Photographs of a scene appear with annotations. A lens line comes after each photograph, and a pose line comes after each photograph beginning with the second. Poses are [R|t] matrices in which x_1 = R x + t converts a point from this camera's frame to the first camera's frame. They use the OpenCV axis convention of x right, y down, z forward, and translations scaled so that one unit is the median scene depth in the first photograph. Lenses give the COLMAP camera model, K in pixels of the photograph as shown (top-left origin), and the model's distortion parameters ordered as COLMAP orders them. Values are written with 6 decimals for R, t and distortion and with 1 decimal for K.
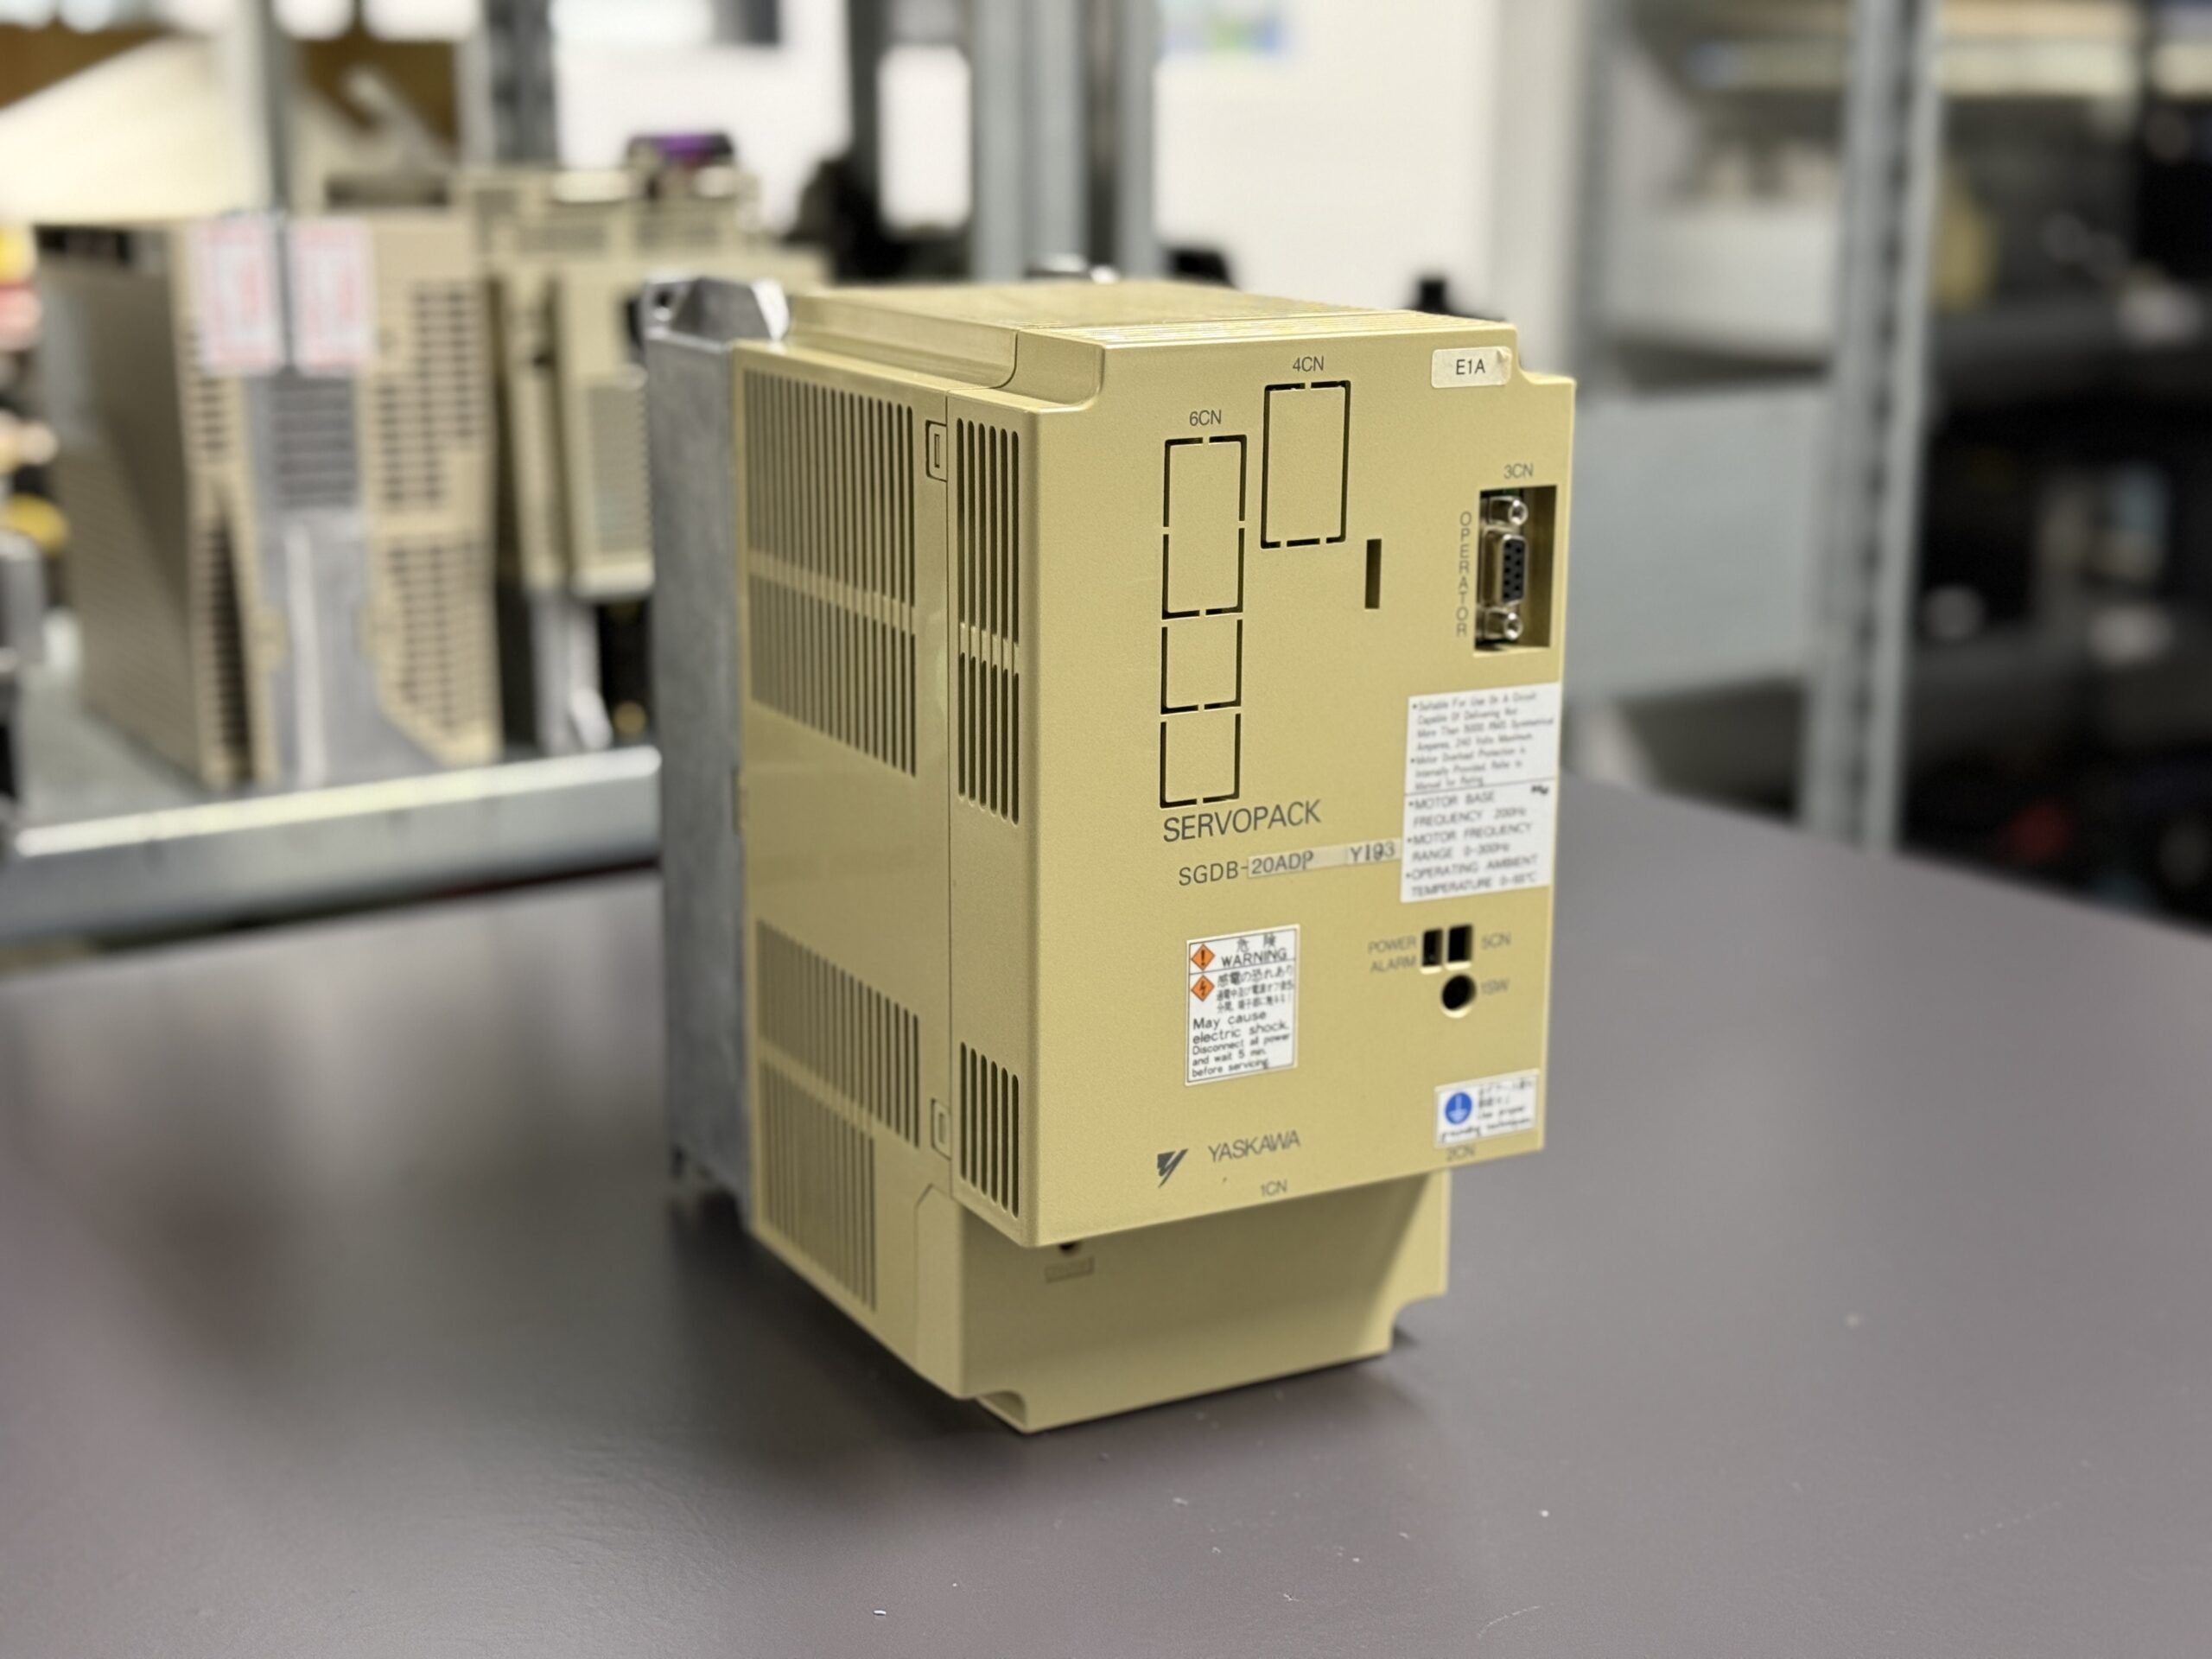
lens RADIAL K [[2962.4, 0, 1155.9], [0, 2962.4, 821.6], [0, 0, 1]] dist [0.132533, 0.003069]
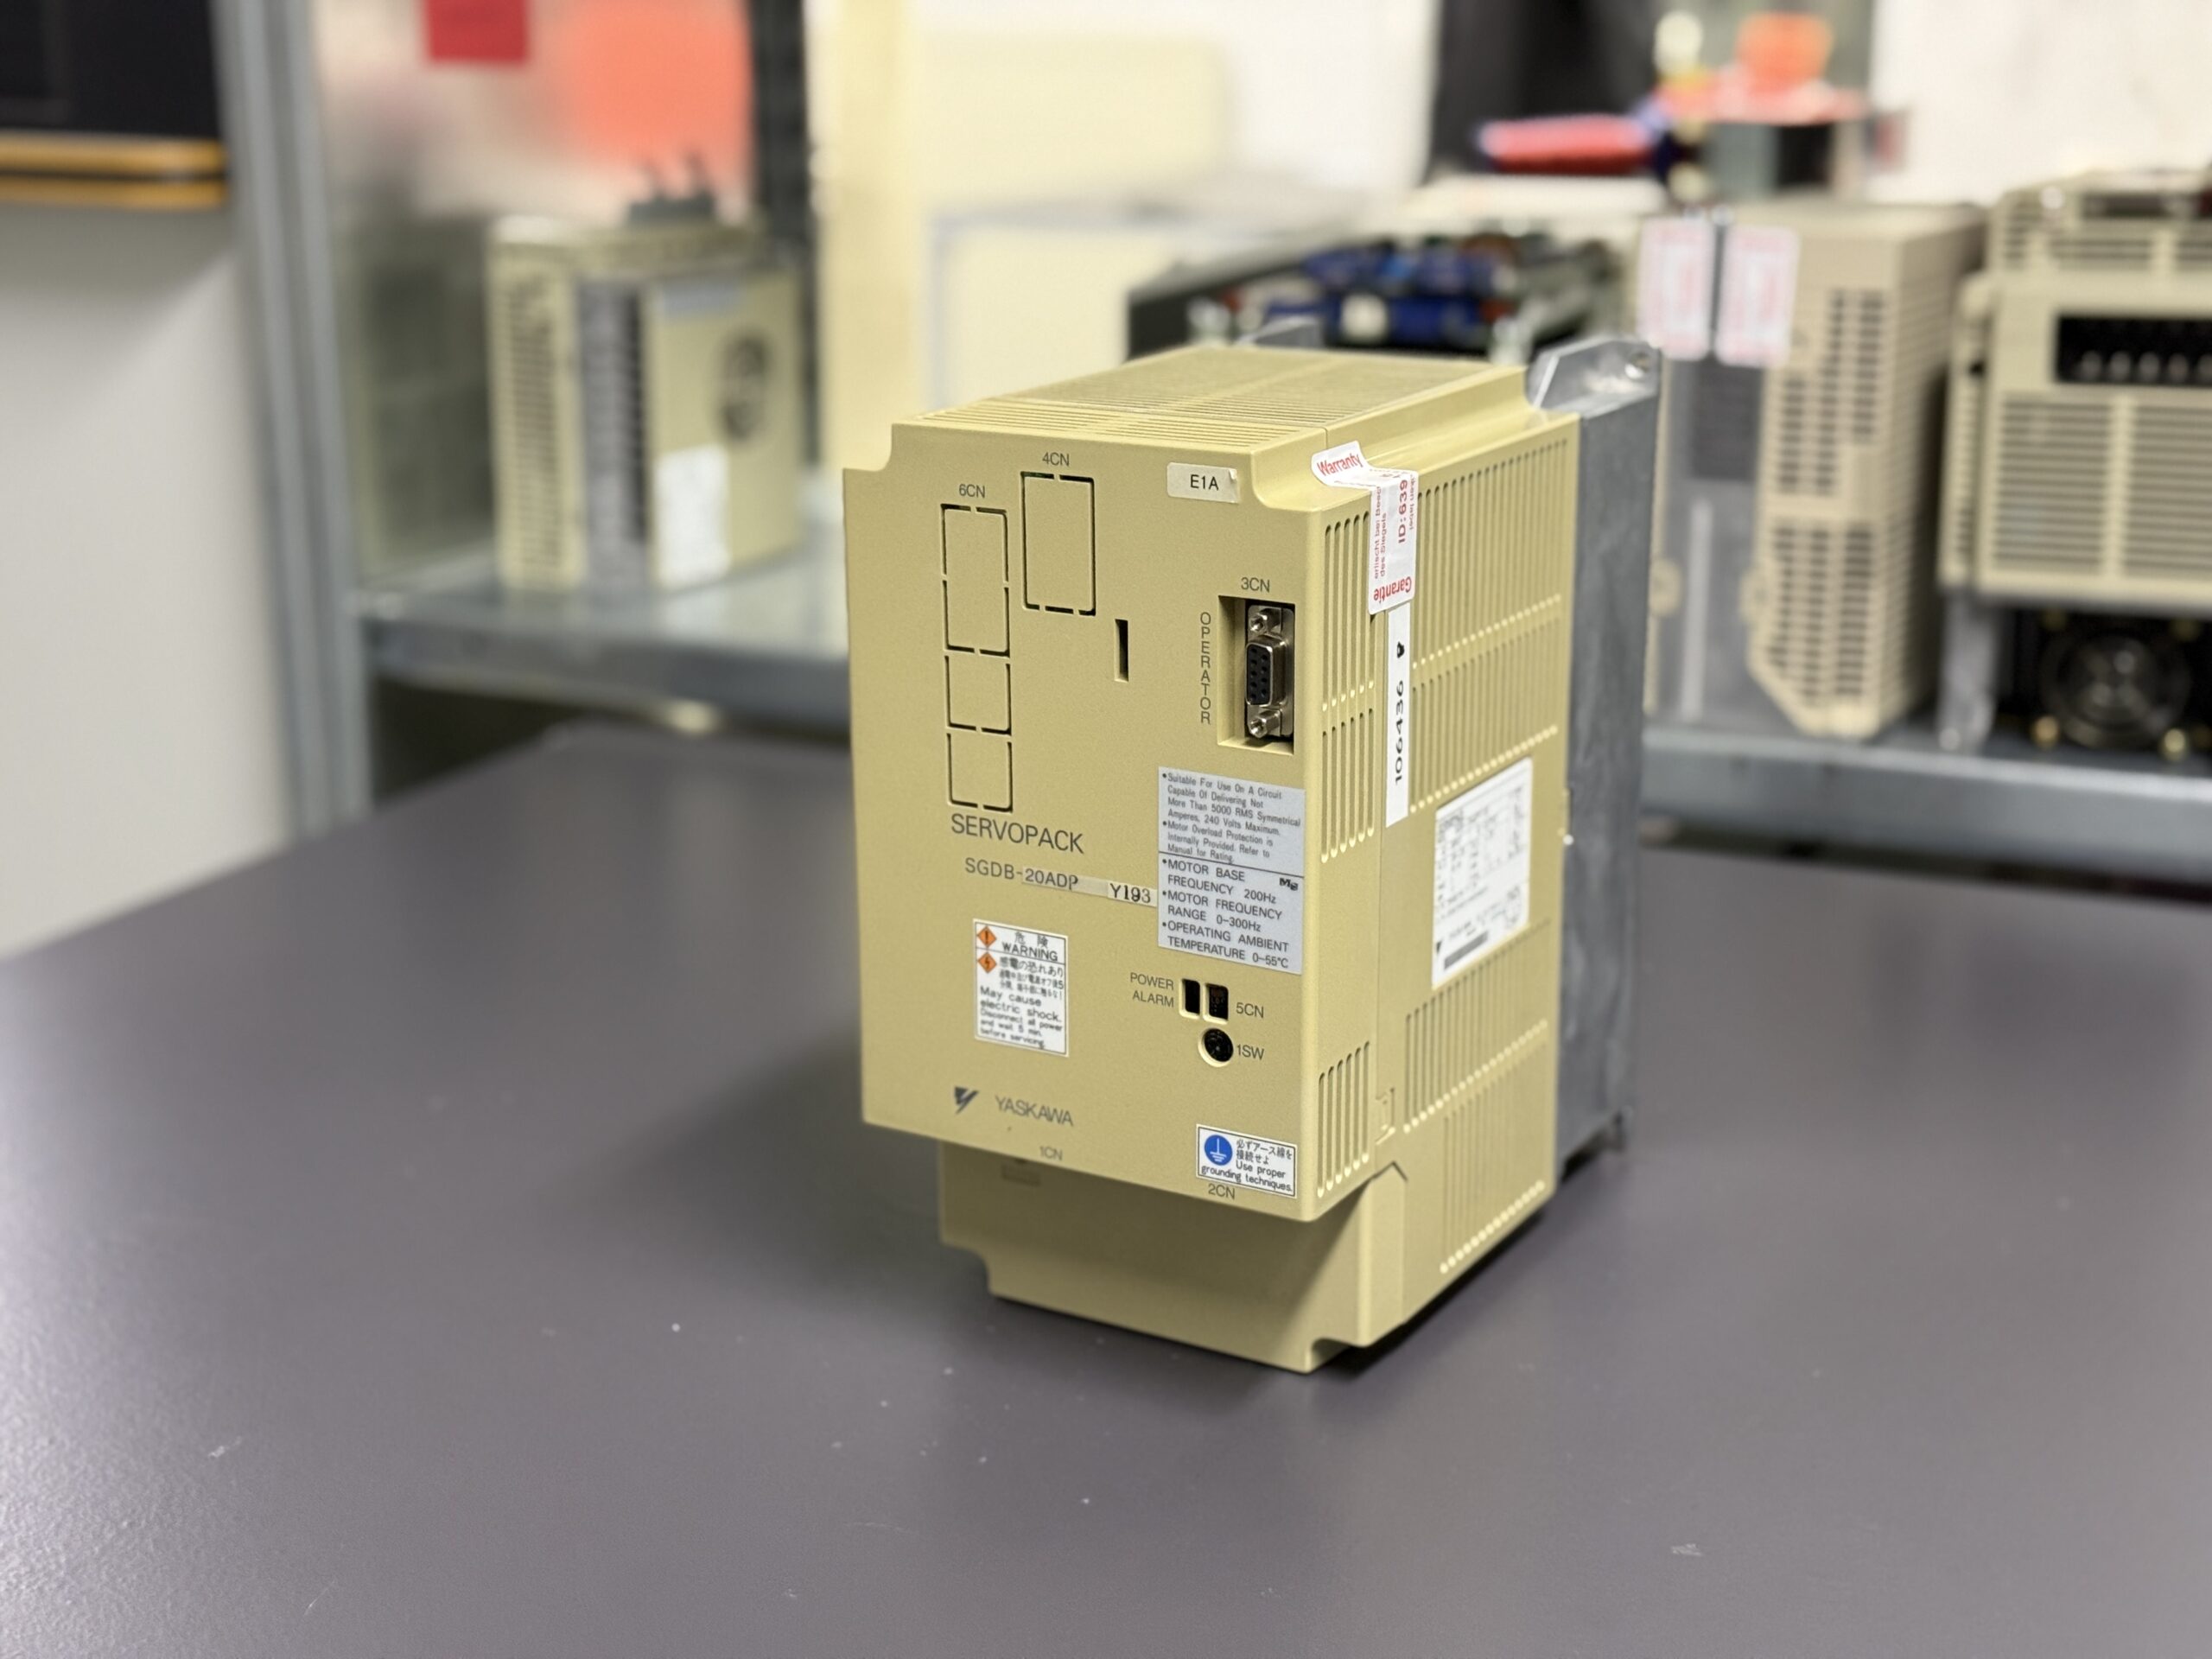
lens RADIAL K [[2962.4, 0, 1155.9], [0, 2962.4, 821.6], [0, 0, 1]] dist [0.132533, 0.003069]
pose [[0.545883, 0.233692, -0.804611, 0.974146], [-0.203197, 0.968572, 0.143455, -0.179039], [0.812848, 0.085185, 0.576213, 0.352533]]
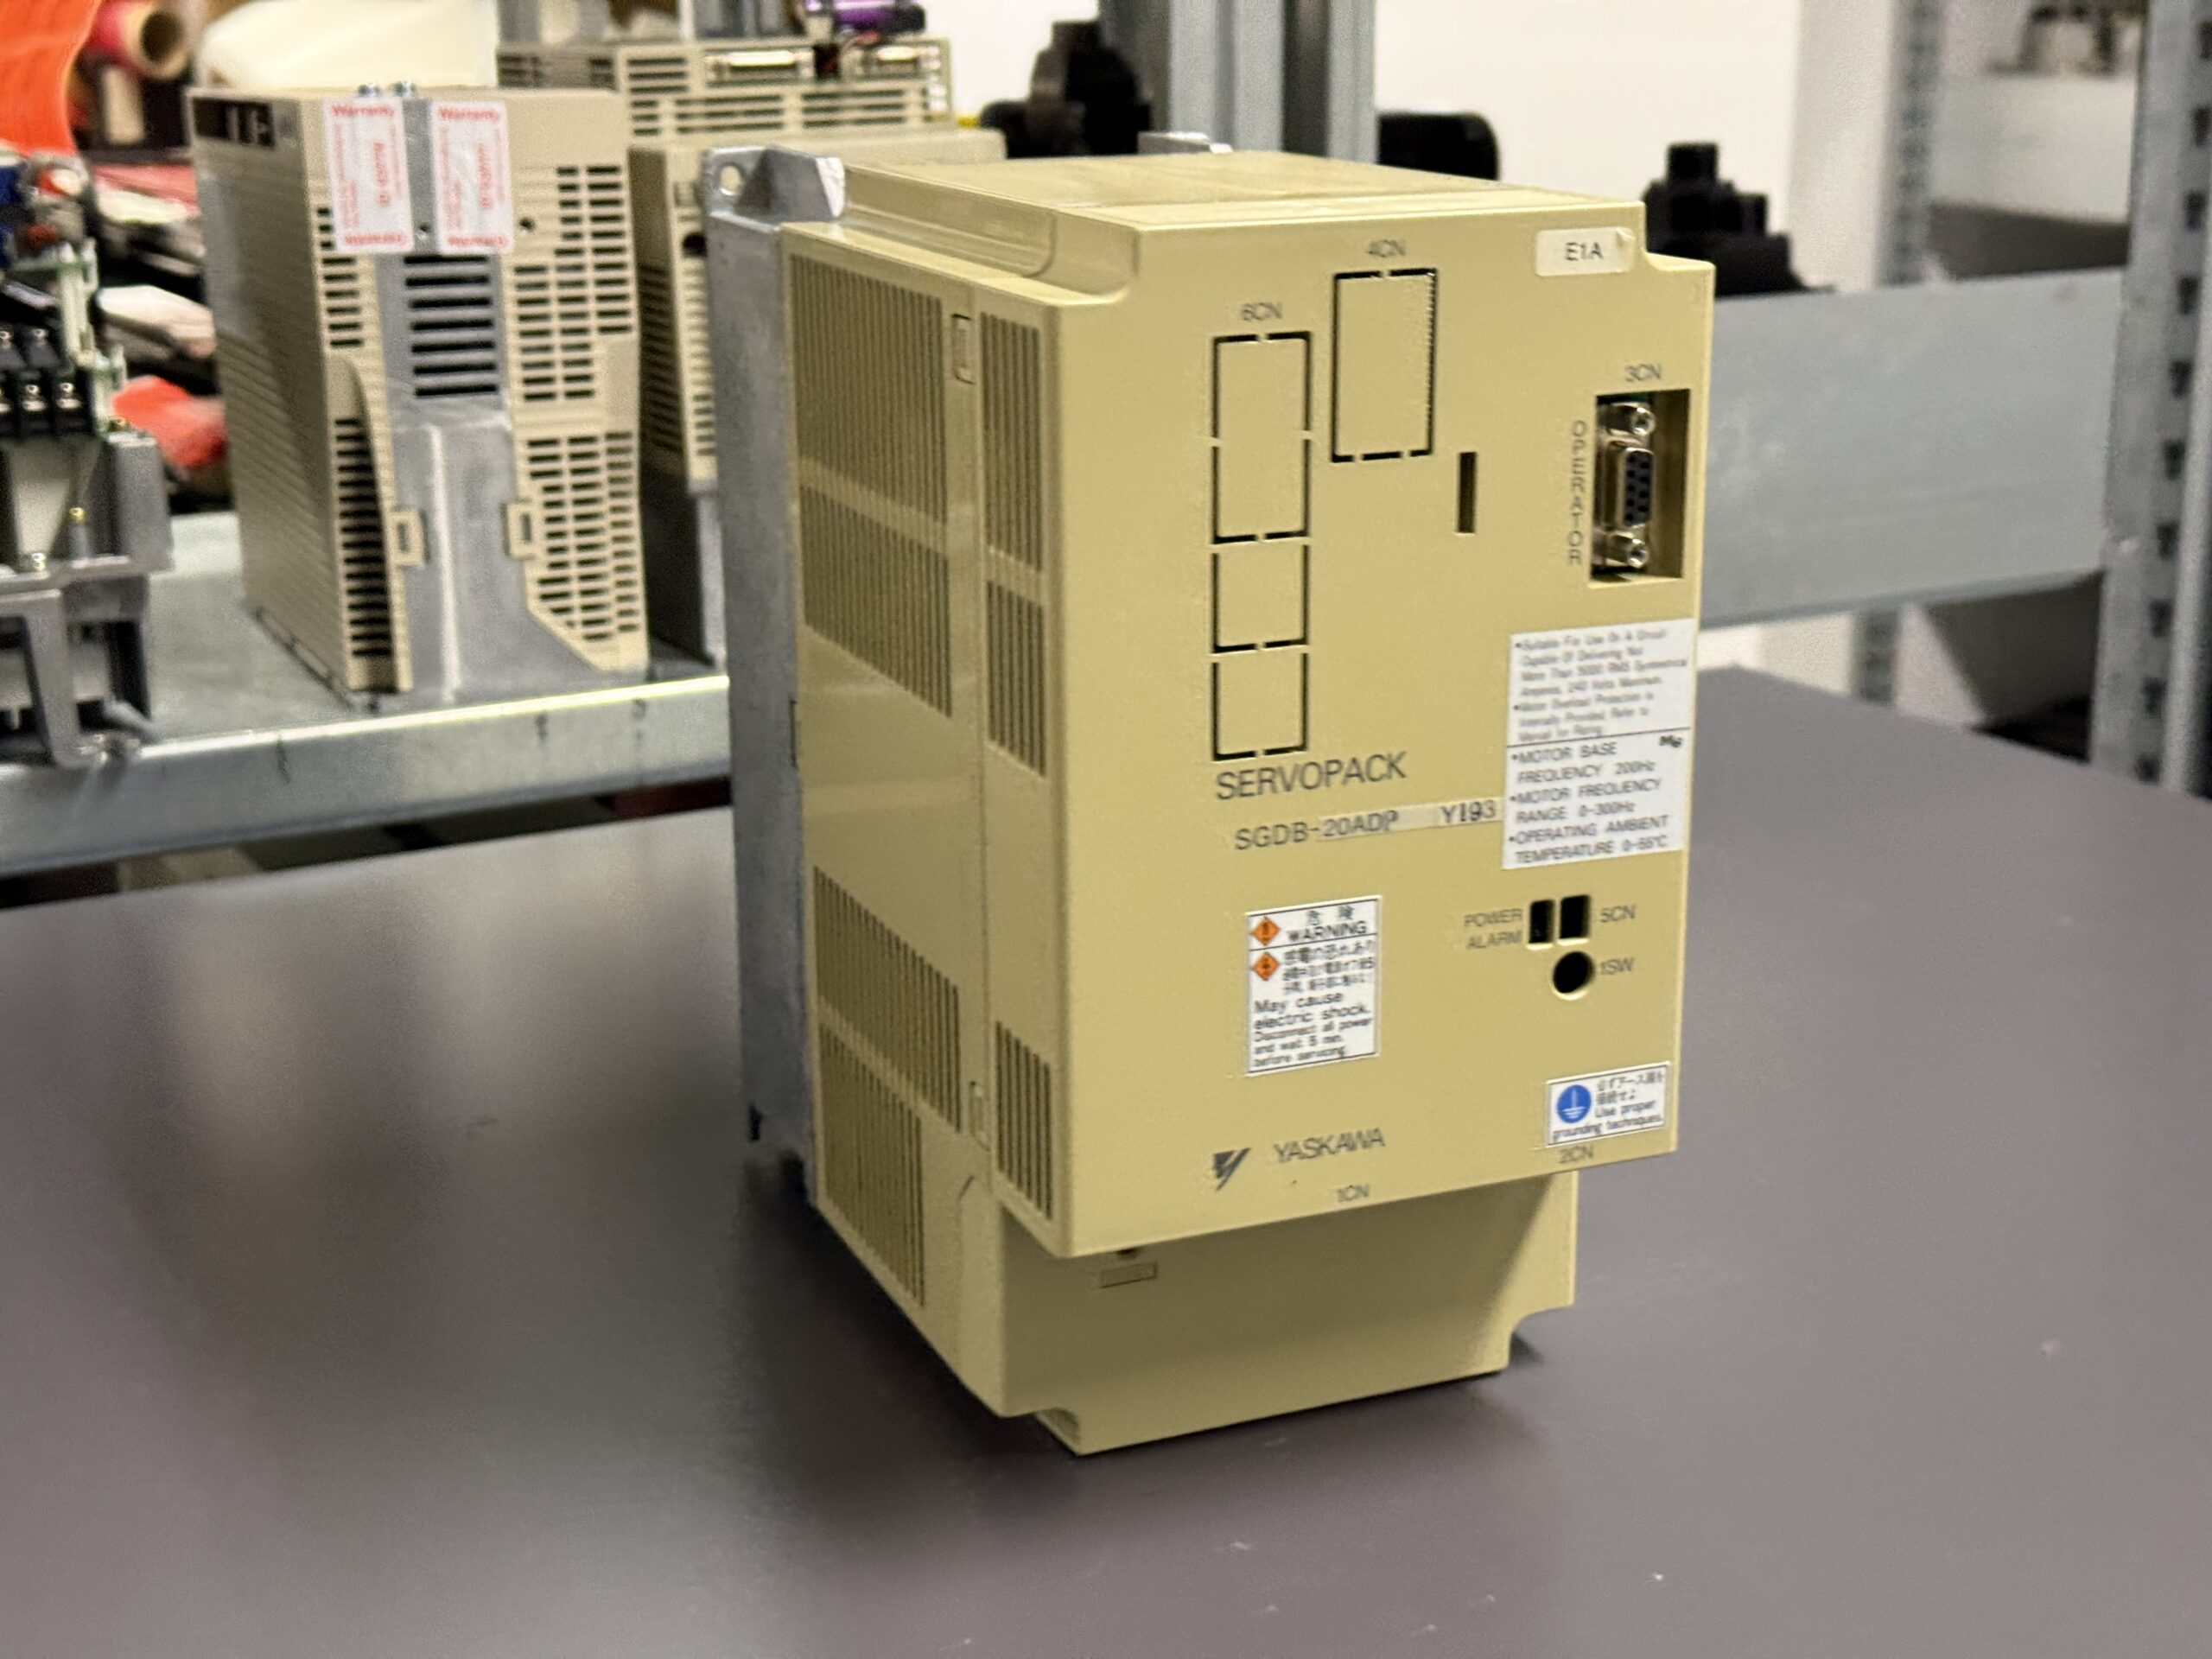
lens RADIAL K [[3010.6, 0, 1221.8], [0, 3010.6, 786.3], [0, 0, 1]] dist [0.118237, -0.005749]
pose [[0.996086, 0.014552, -0.087186, 0.077385], [-0.012420, 0.999612, 0.024949, -0.018338], [0.087515, -0.023768, 0.995880, 0.113045]]
